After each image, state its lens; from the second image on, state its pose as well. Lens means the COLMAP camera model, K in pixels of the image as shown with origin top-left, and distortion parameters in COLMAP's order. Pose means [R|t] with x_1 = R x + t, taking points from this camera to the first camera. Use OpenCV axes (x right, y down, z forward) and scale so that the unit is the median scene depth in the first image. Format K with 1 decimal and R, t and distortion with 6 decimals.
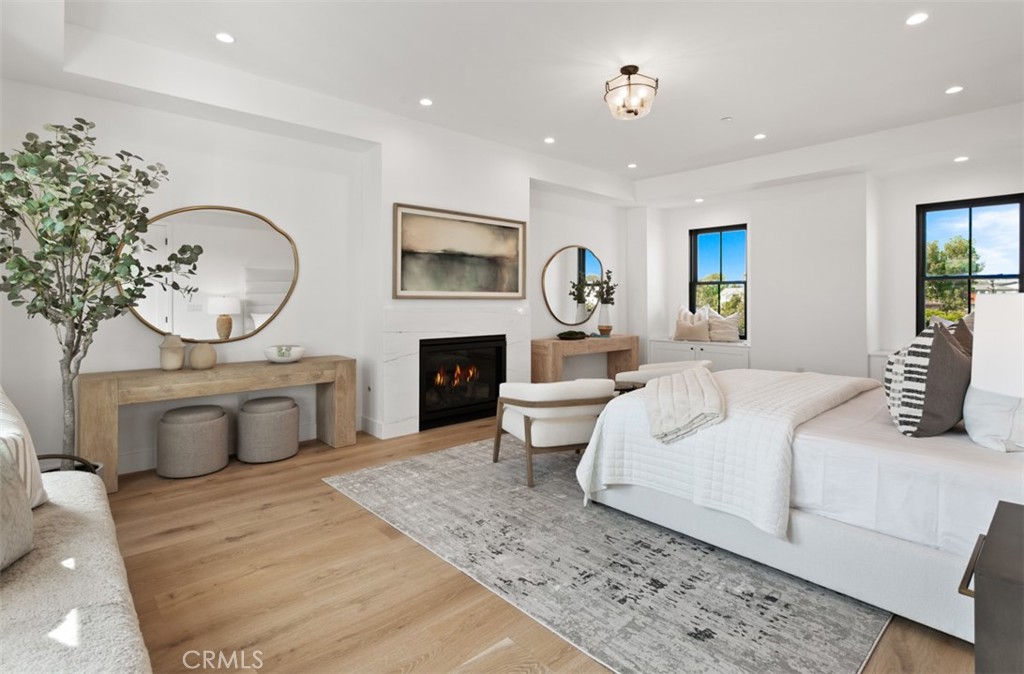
lens RADIAL K [[513.0, 0, 515.4], [0, 513.0, 301.3], [0, 0, 1]] dist [-0.003636, 0.000081]
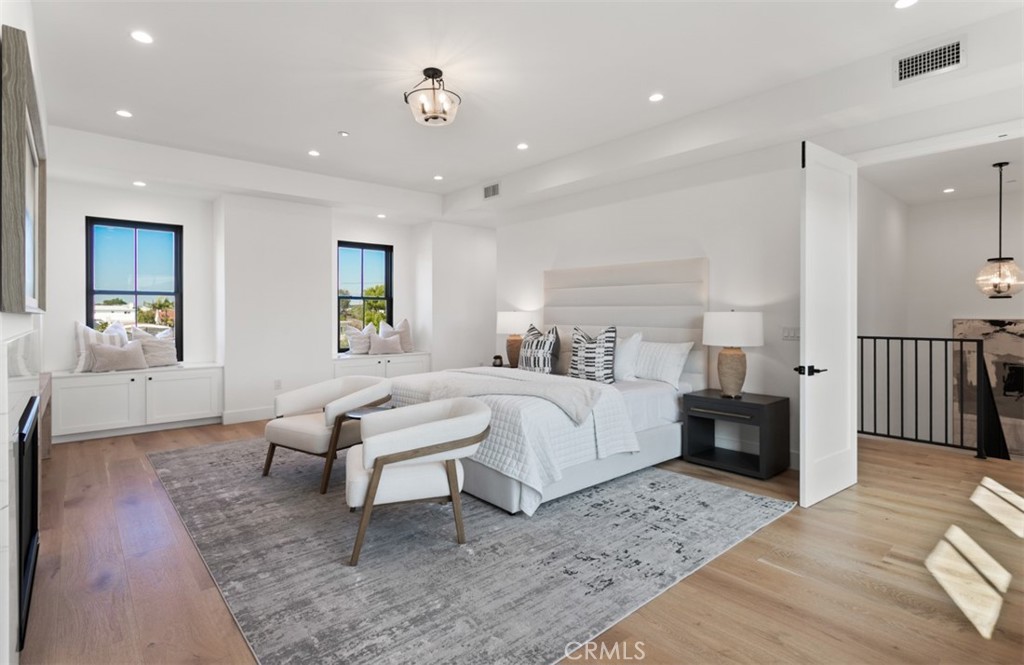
lens RADIAL K [[500.8, 0, 500.5], [0, 500.8, 314.4], [0, 0, 1]] dist [0.004566, 0.003332]
pose [[0.030813, -0.003397, 0.999519, -0.998461], [0.004258, 0.999986, 0.003267, -0.007066], [-0.999516, 0.004155, 0.030827, 1.189067]]
